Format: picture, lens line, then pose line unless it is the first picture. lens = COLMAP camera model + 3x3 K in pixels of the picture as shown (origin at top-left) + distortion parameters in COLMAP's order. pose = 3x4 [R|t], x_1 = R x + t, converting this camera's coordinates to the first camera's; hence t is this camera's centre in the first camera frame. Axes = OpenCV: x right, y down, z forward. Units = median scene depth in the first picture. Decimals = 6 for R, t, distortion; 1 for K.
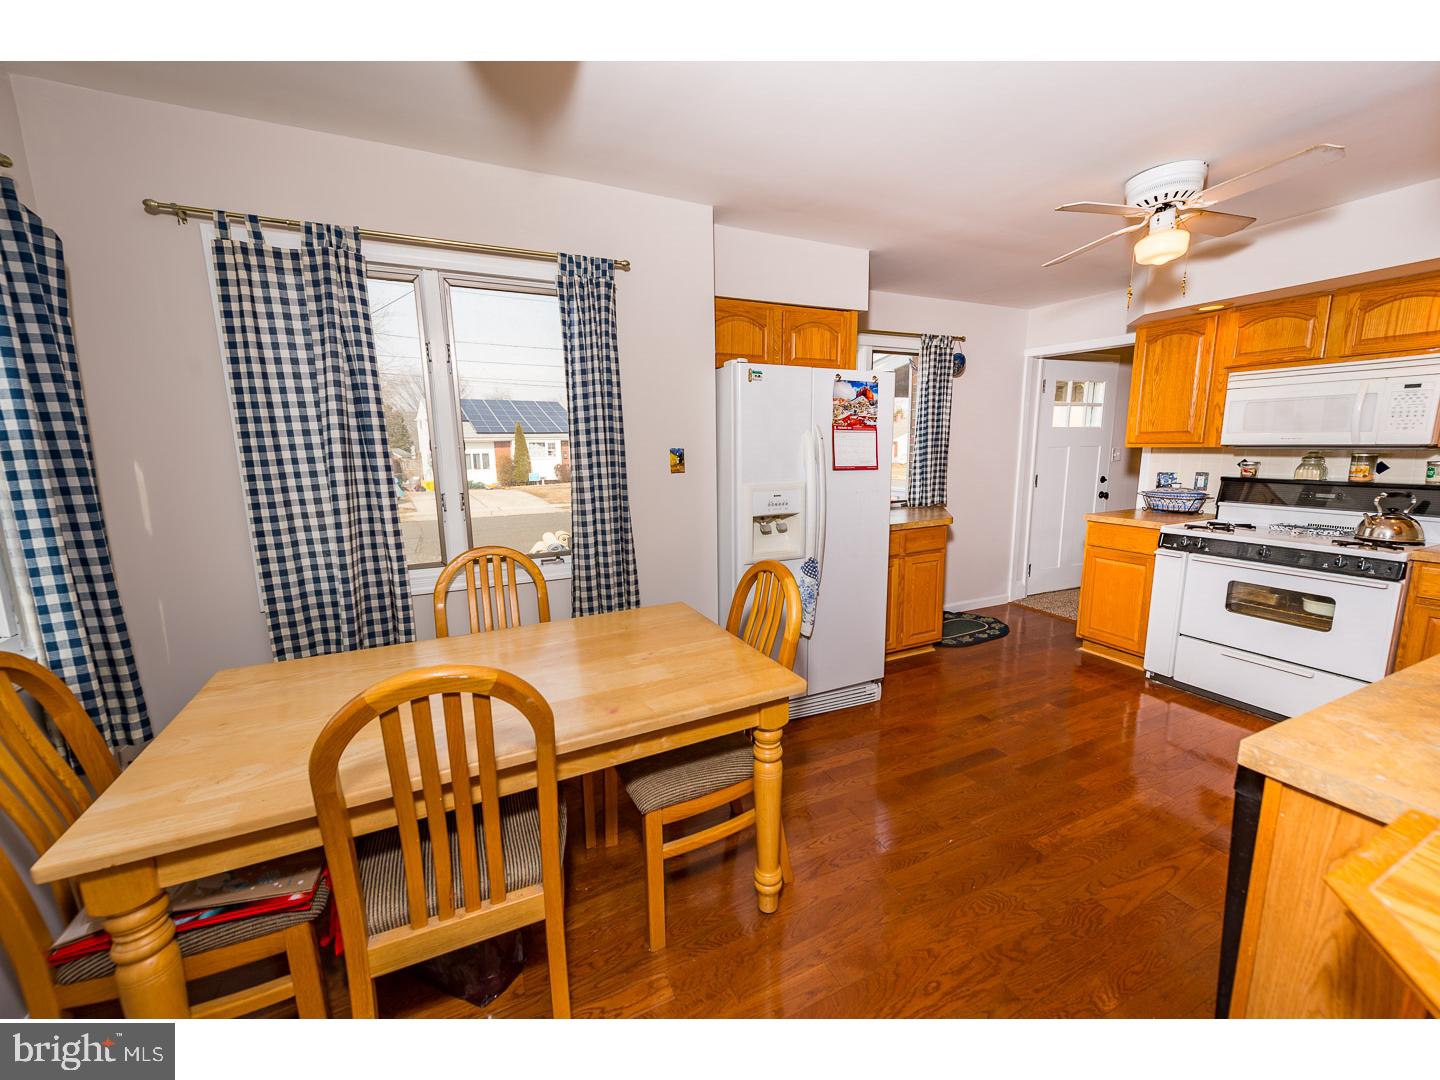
lens RADIAL K [[565.9, 0, 727.1], [0, 565.9, 539.5], [0, 0, 1]] dist [0.012834, -0.000843]
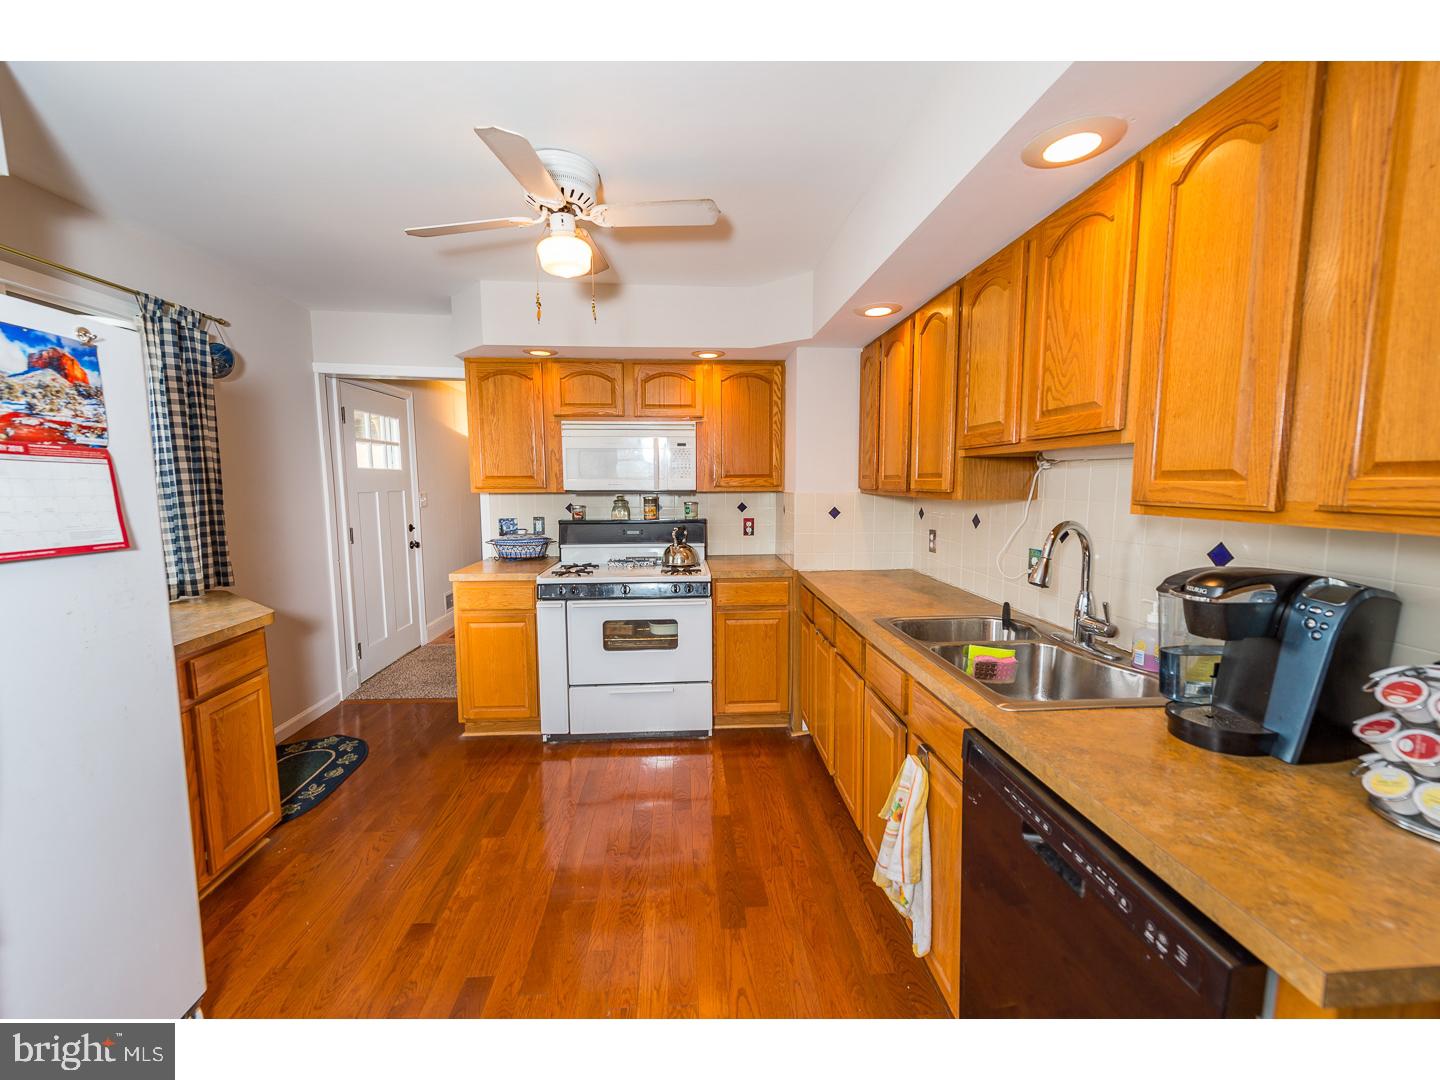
lens RADIAL K [[565.9, 0, 715.9], [0, 565.9, 536.4], [0, 0, 1]] dist [0.012834, -0.000843]
pose [[0.384183, -0.080208, 0.919767, 0.033247], [0.153471, 0.987907, 0.022046, -0.064175], [-0.910412, 0.132687, 0.391846, 0.365878]]
